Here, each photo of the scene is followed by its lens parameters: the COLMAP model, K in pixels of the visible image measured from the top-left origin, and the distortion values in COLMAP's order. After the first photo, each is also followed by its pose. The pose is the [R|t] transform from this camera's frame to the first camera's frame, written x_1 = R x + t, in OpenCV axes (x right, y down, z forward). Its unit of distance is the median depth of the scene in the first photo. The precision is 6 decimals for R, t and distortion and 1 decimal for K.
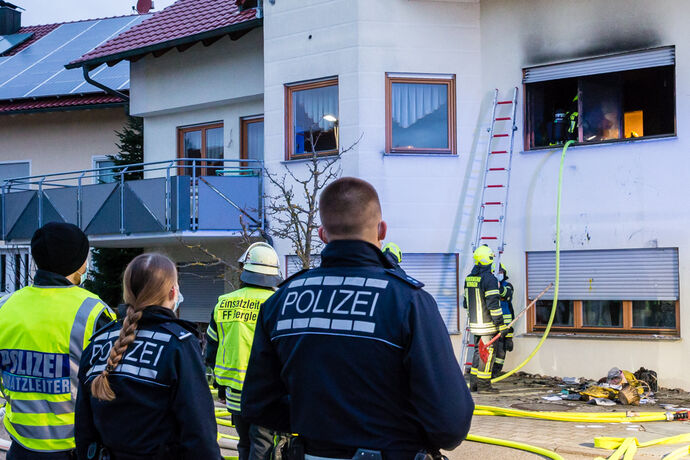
lens RADIAL K [[963.0, 0, 389.6], [0, 963.0, 245.0], [0, 0, 1]] dist [0.022268, 0.000000]
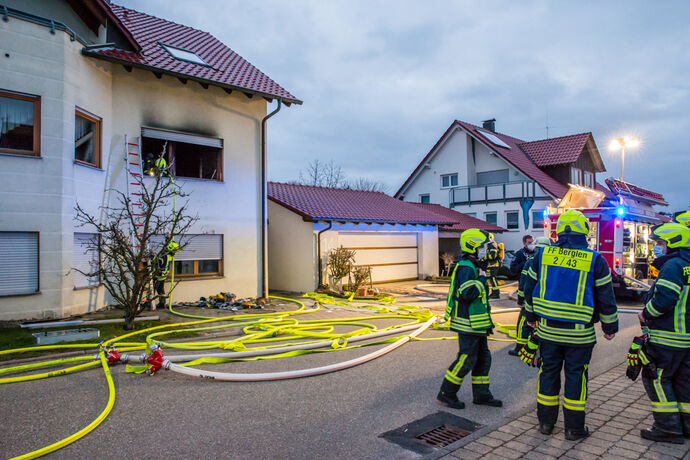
lens RADIAL K [[469.8, 0, 344.0], [0, 469.8, 235.1], [0, 0, 1]] dist [-0.067378, 0.018748]
pose [[0.194599, 0.021276, 0.980652, -0.574993], [-0.025947, 0.999527, -0.016536, 0.012451], [-0.980540, -0.022227, 0.195059, 0.470156]]
